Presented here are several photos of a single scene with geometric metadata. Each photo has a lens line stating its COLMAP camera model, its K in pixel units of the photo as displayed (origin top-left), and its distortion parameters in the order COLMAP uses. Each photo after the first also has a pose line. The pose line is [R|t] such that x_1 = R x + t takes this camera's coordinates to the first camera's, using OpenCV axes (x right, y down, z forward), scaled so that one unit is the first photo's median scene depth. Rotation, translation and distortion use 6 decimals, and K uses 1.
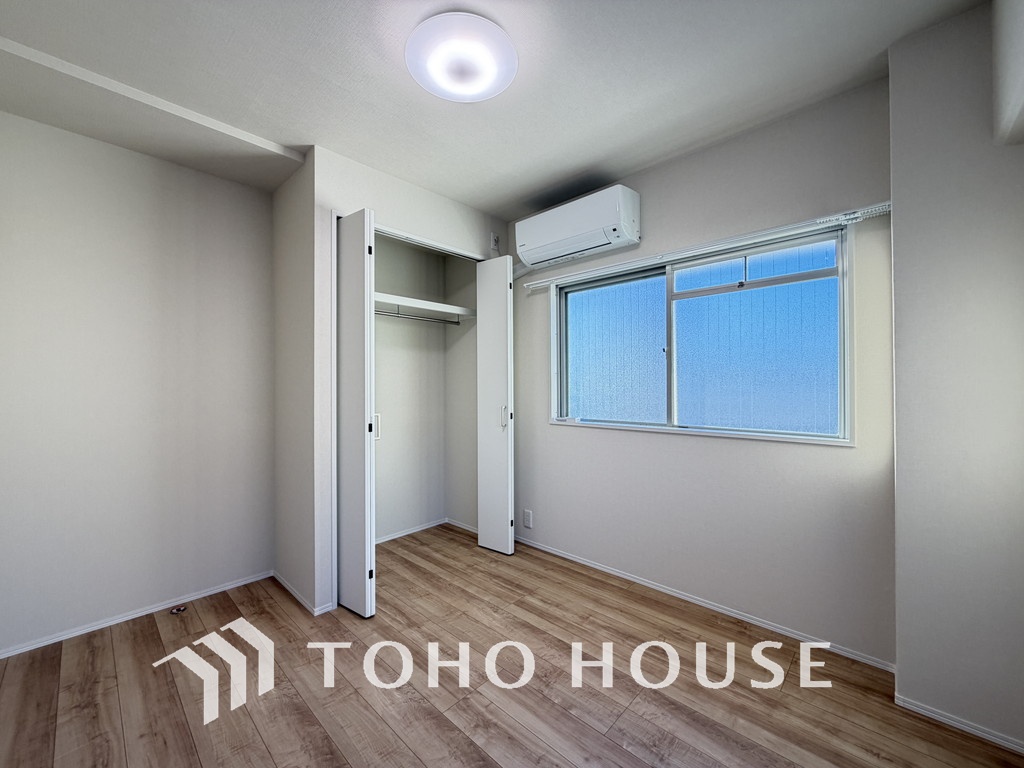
lens RADIAL K [[406.5, 0, 509.0], [0, 406.5, 385.6], [0, 0, 1]] dist [0.000463, 0.000013]
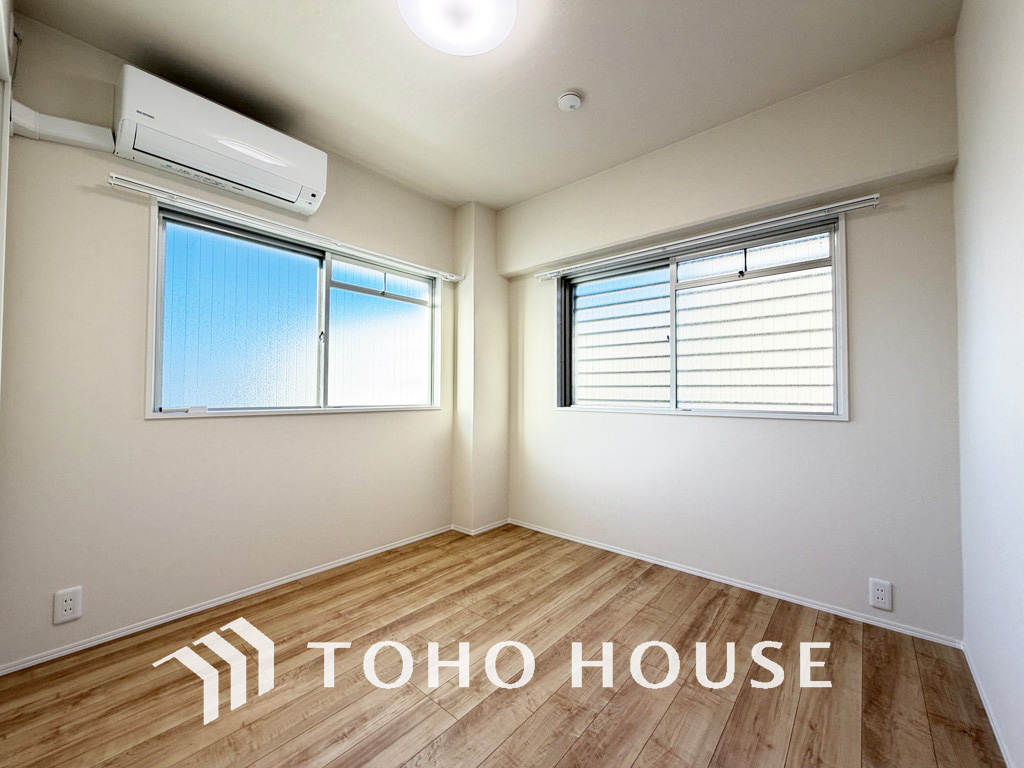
lens RADIAL K [[406.5, 0, 507.9], [0, 406.5, 387.7], [0, 0, 1]] dist [0.000463, 0.000013]
pose [[-0.037210, 0.020084, 0.999106, -0.694499], [-0.003406, 0.999790, -0.020224, 0.073265], [-0.999302, -0.004155, -0.037134, 0.613349]]
